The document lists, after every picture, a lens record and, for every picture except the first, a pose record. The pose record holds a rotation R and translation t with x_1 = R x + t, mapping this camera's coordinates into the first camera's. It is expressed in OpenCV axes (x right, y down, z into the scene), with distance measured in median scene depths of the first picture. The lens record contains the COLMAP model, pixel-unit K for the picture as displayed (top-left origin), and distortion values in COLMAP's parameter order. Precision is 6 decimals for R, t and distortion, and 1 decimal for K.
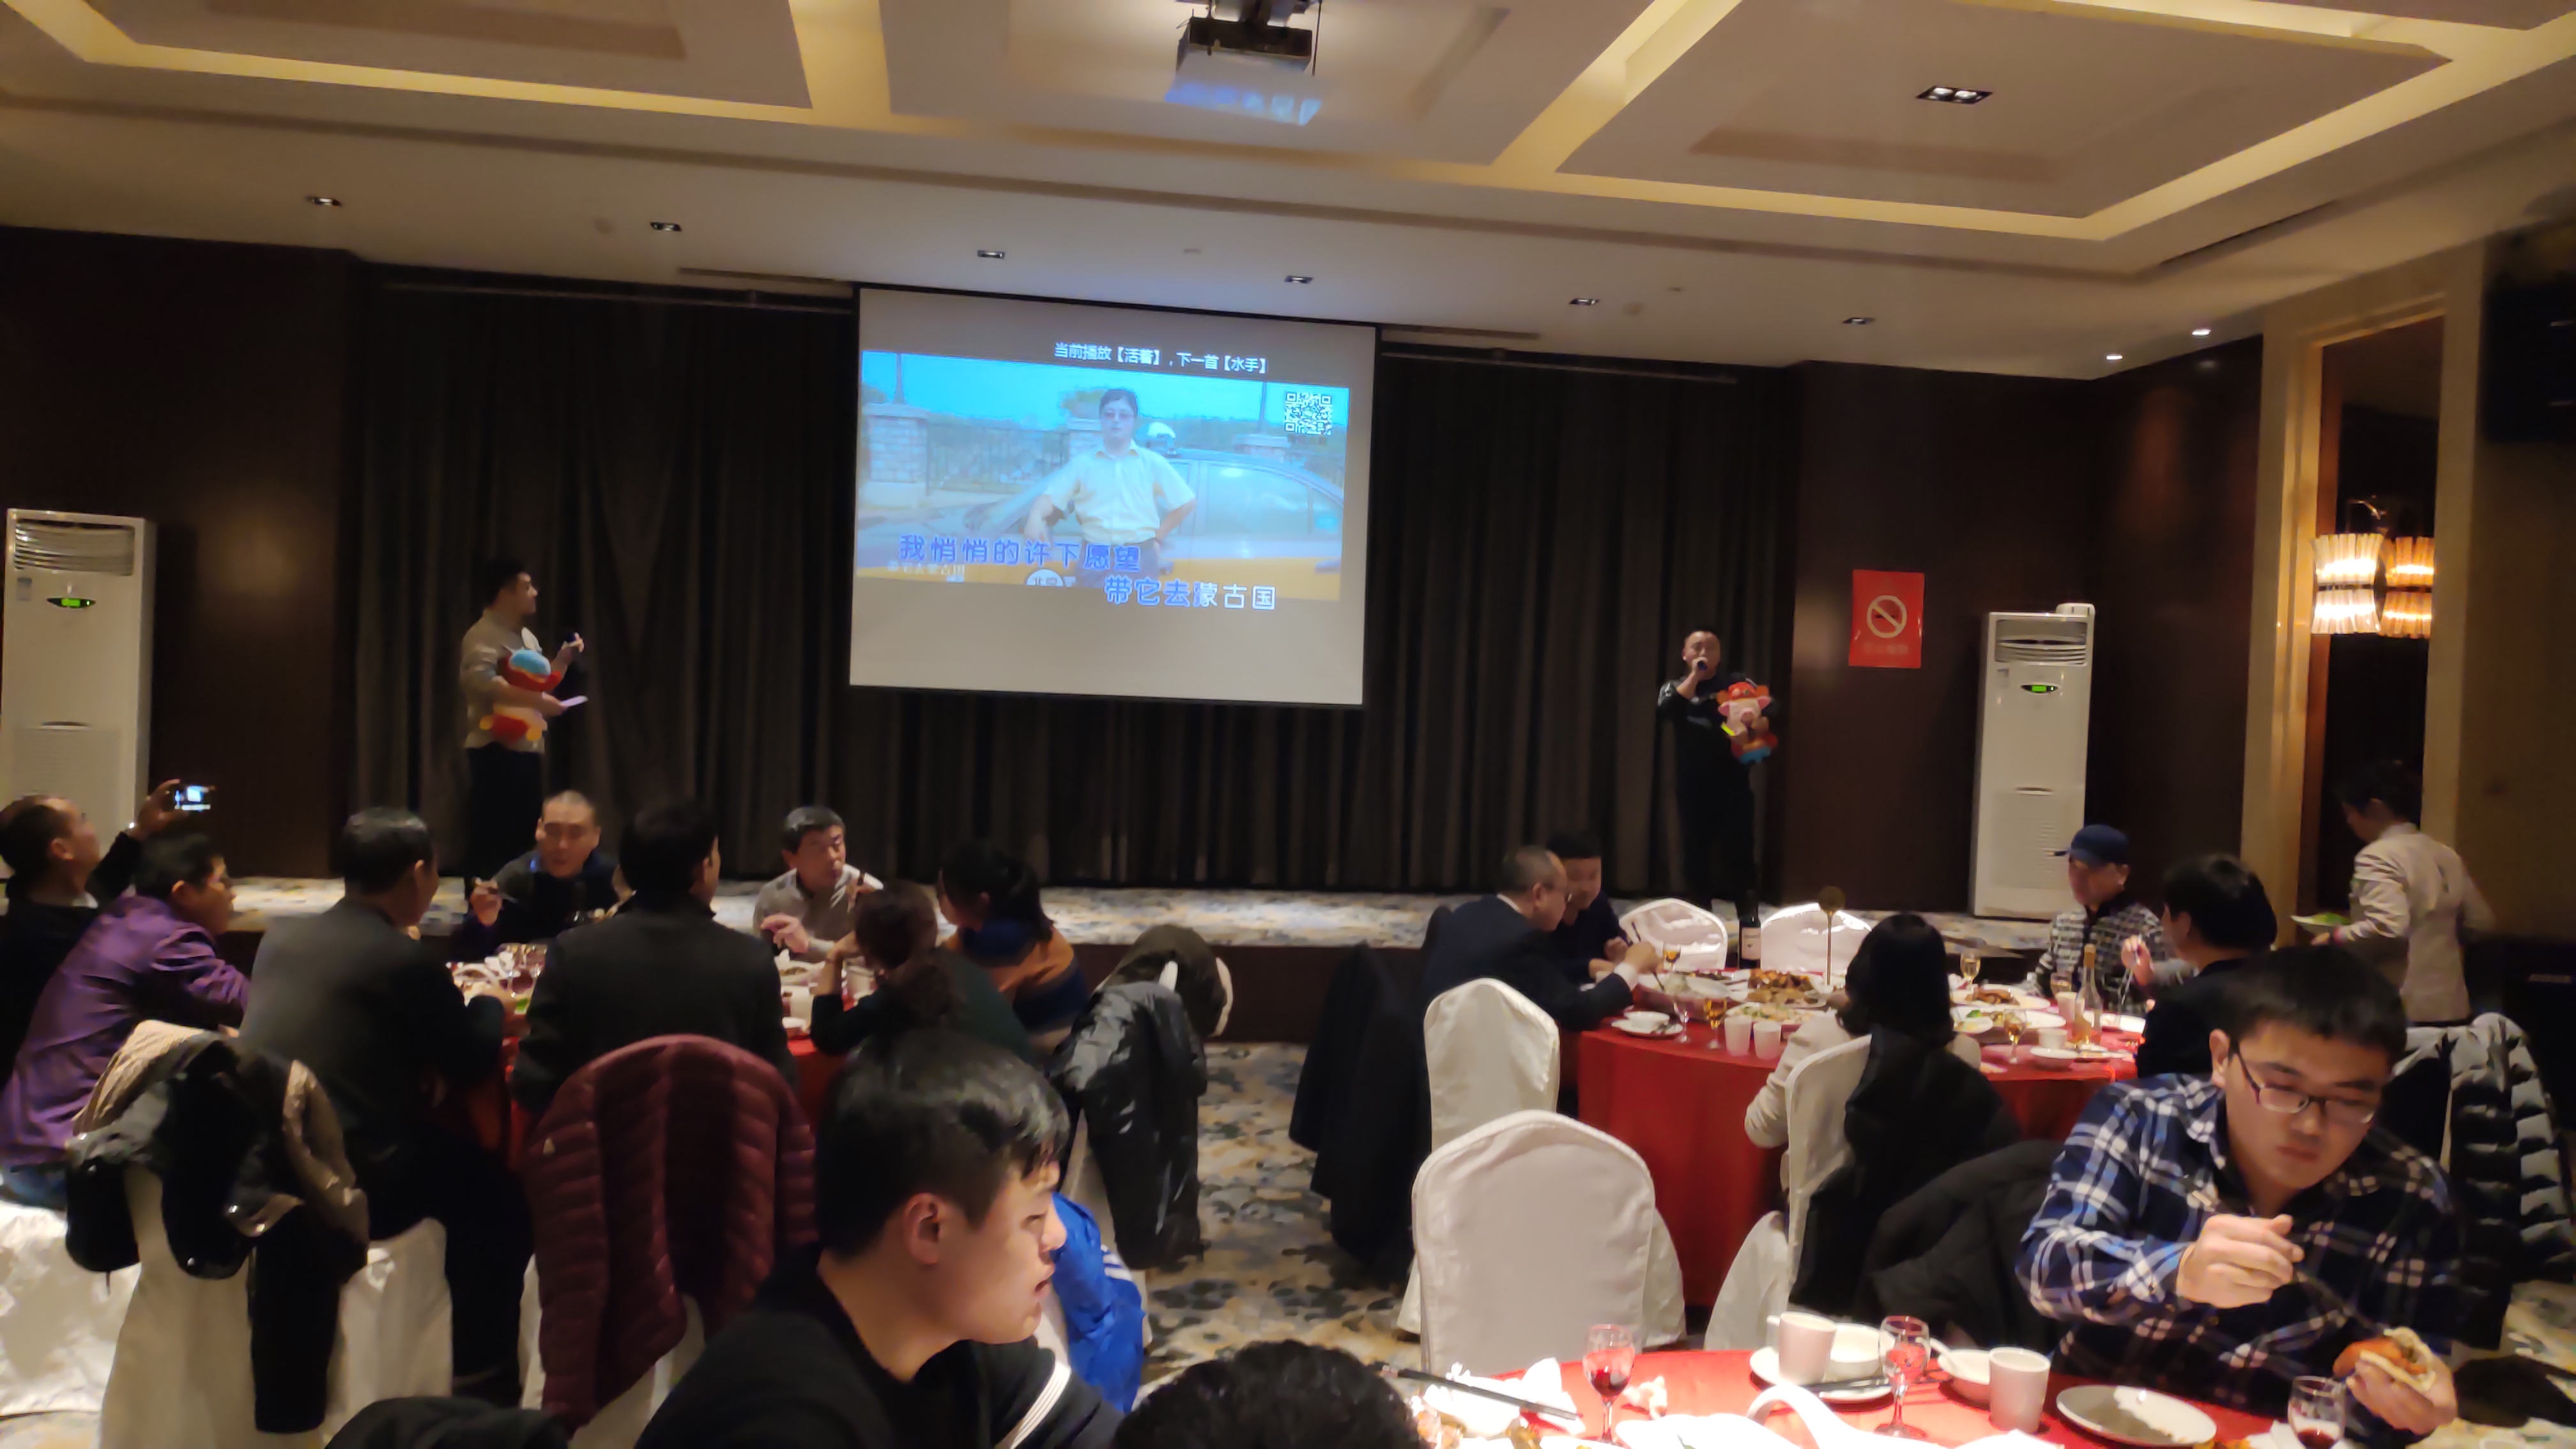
lens RADIAL K [[1831.7, 0, 1284.4], [0, 1831.7, 786.2], [0, 0, 1]] dist [0.020357, -0.035688]
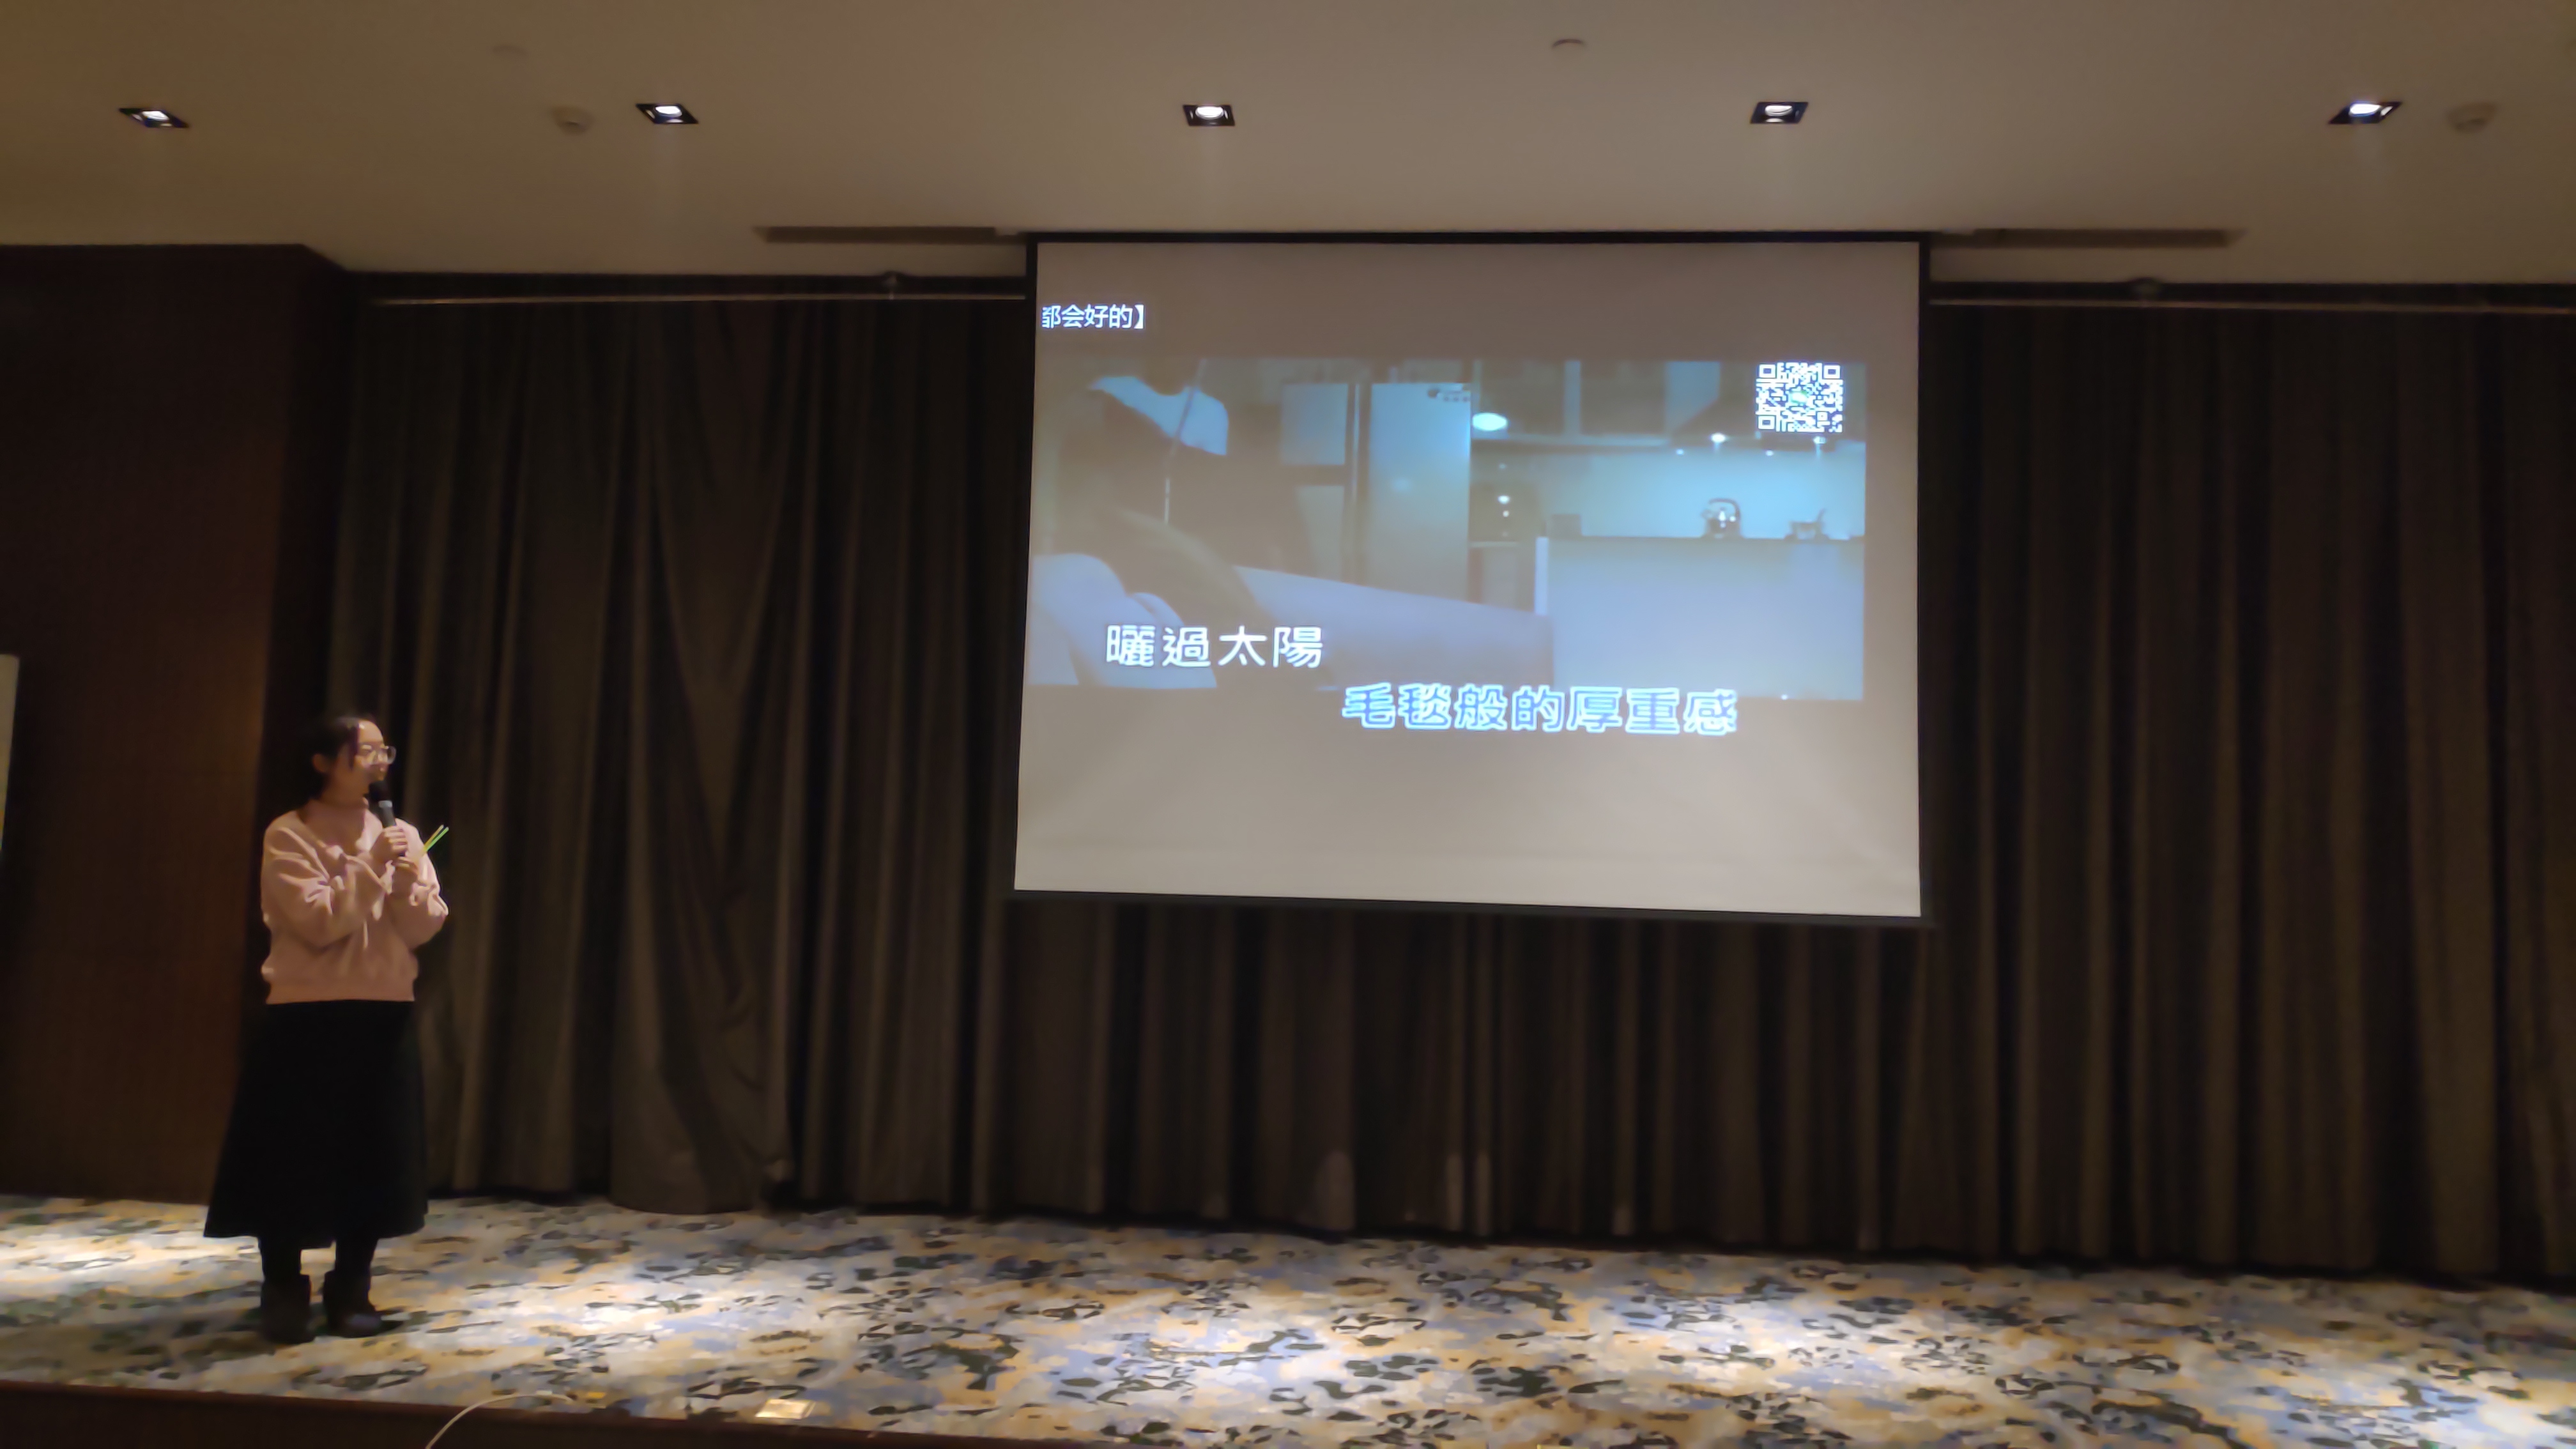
lens RADIAL K [[1831.7, 0, 1296.7], [0, 1831.7, 747.8], [0, 0, 1]] dist [0.020357, -0.035688]
pose [[0.971102, -0.028586, -0.236945, -0.007127], [-0.003120, 0.991196, -0.132367, -0.025625], [0.238643, 0.129281, 0.962463, 0.501210]]
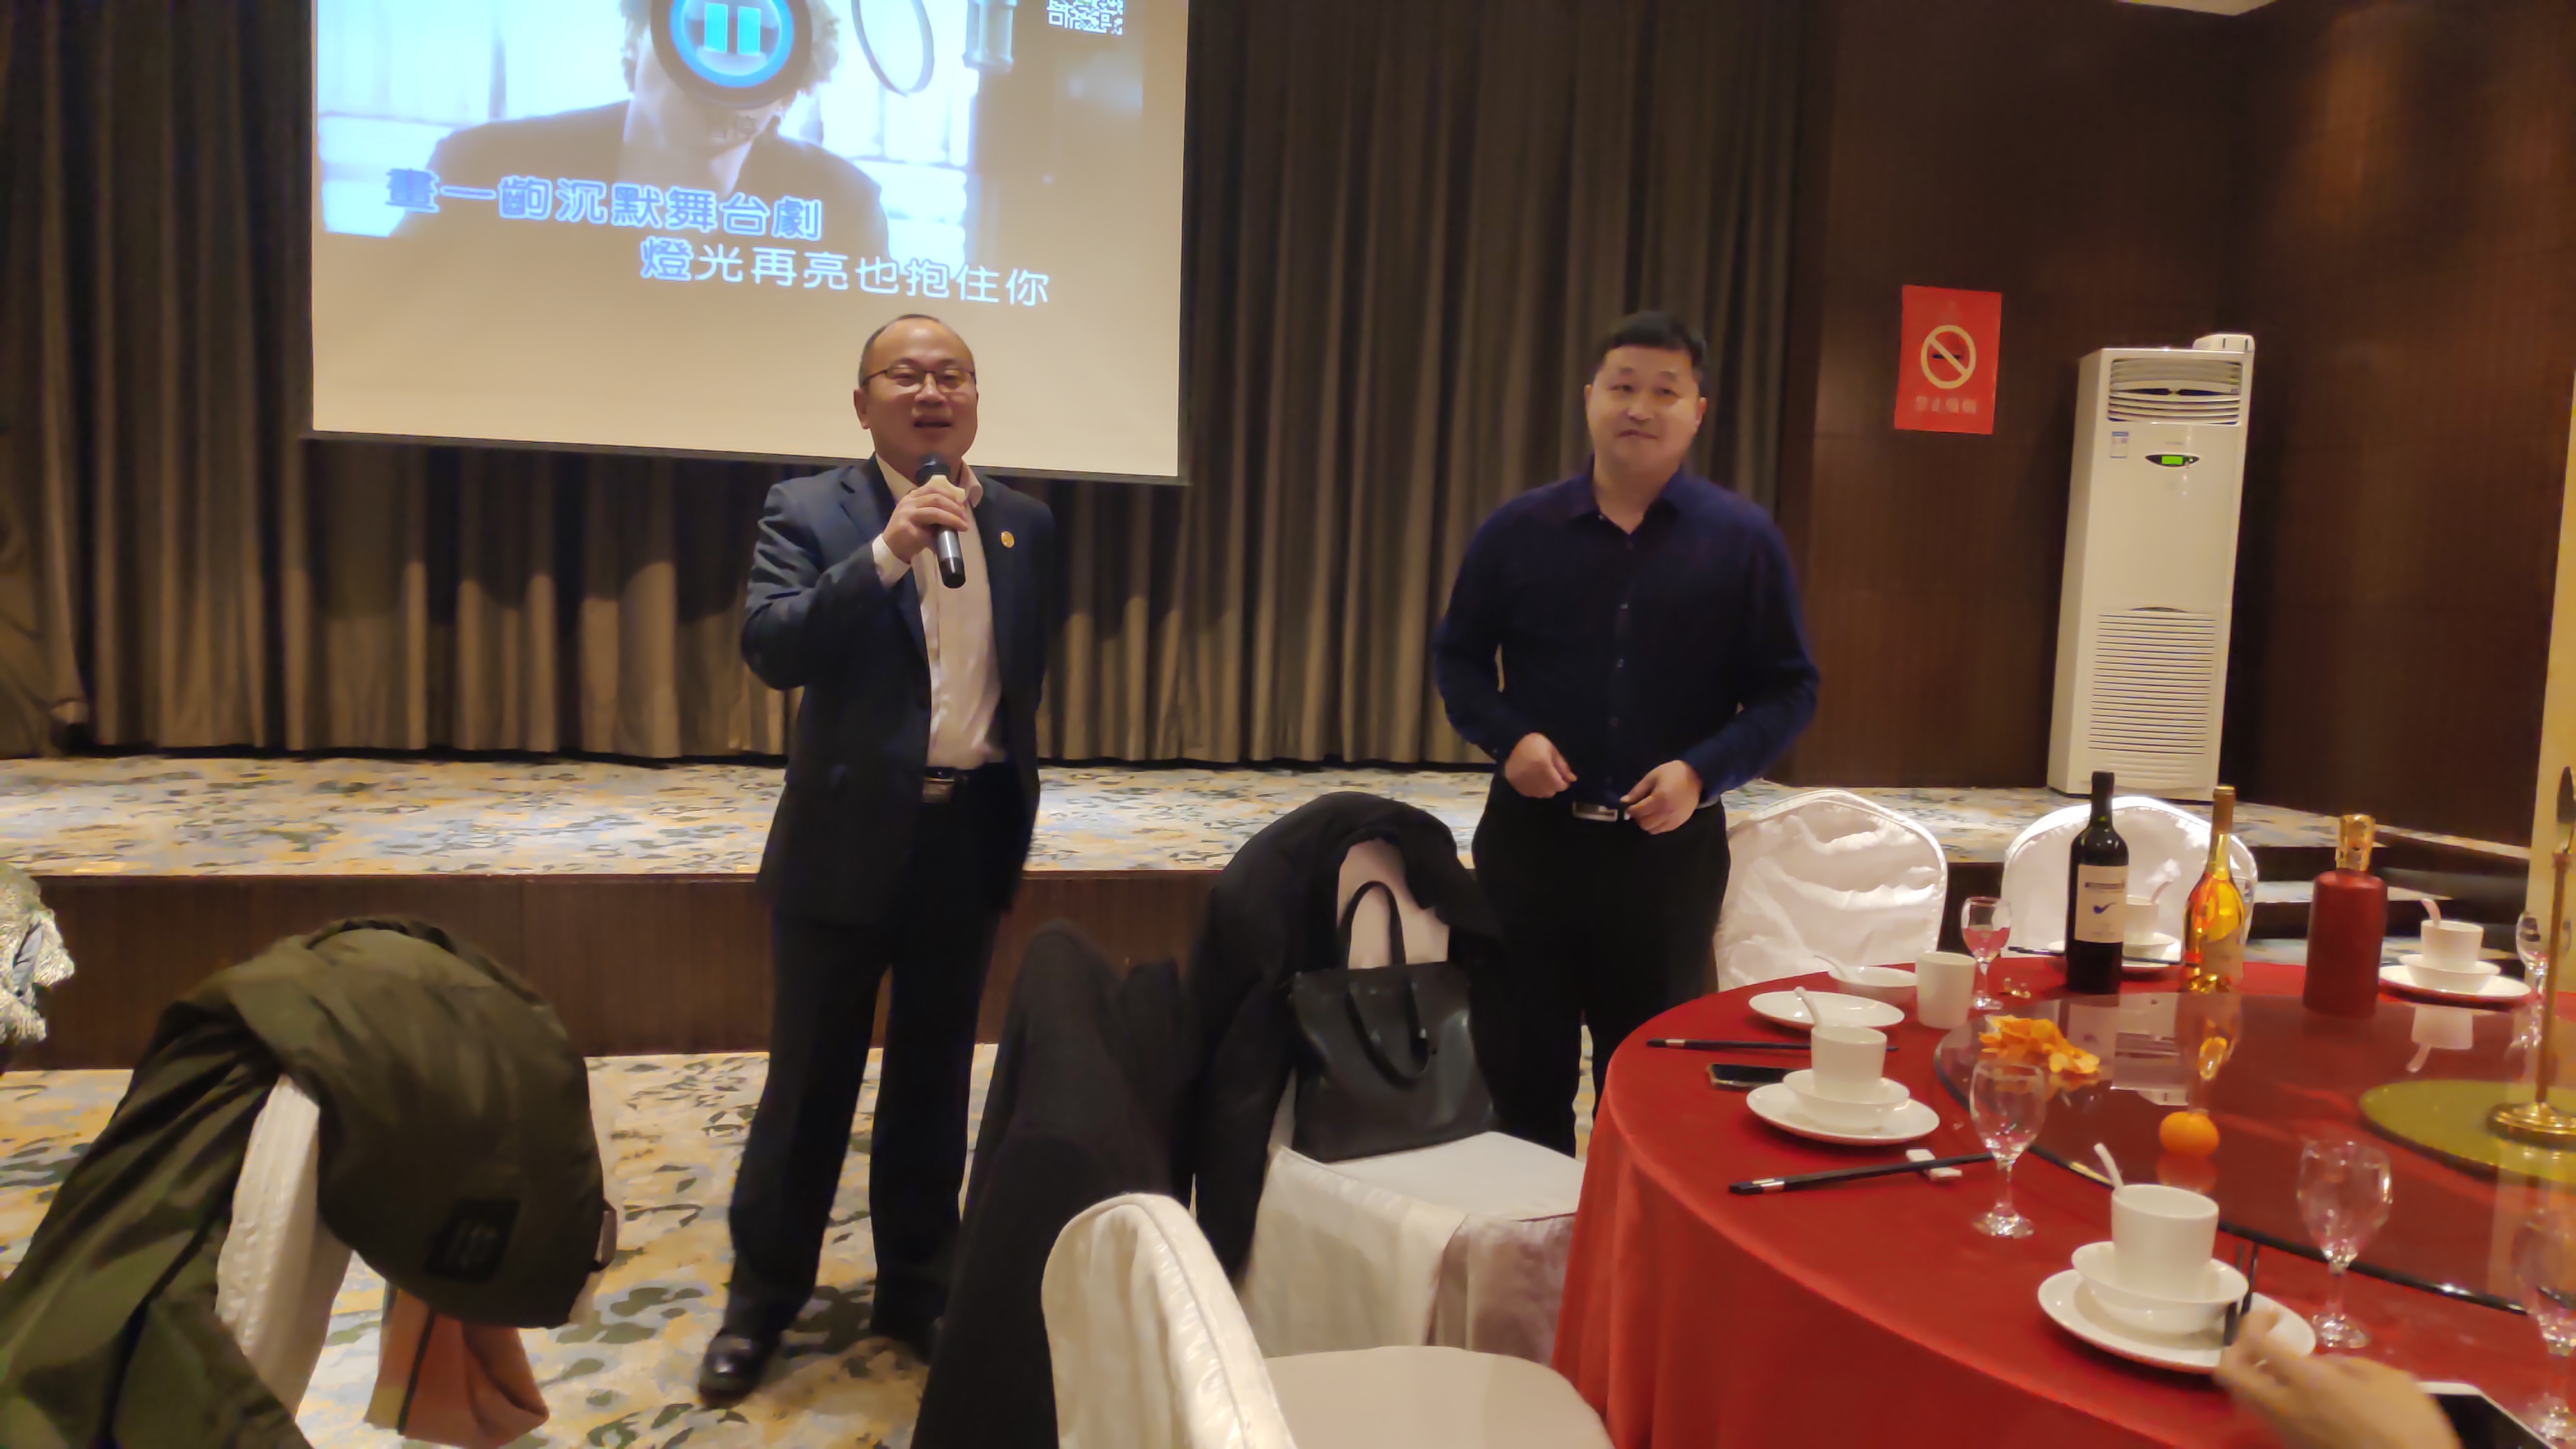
lens RADIAL K [[1831.7, 0, 1269.5], [0, 1831.7, 744.9], [0, 0, 1]] dist [0.020357, -0.035688]
pose [[0.996866, -0.007877, 0.078720, 0.028493], [0.004063, 0.998815, 0.048494, 0.021561], [-0.079009, -0.048022, 0.995717, 0.420723]]
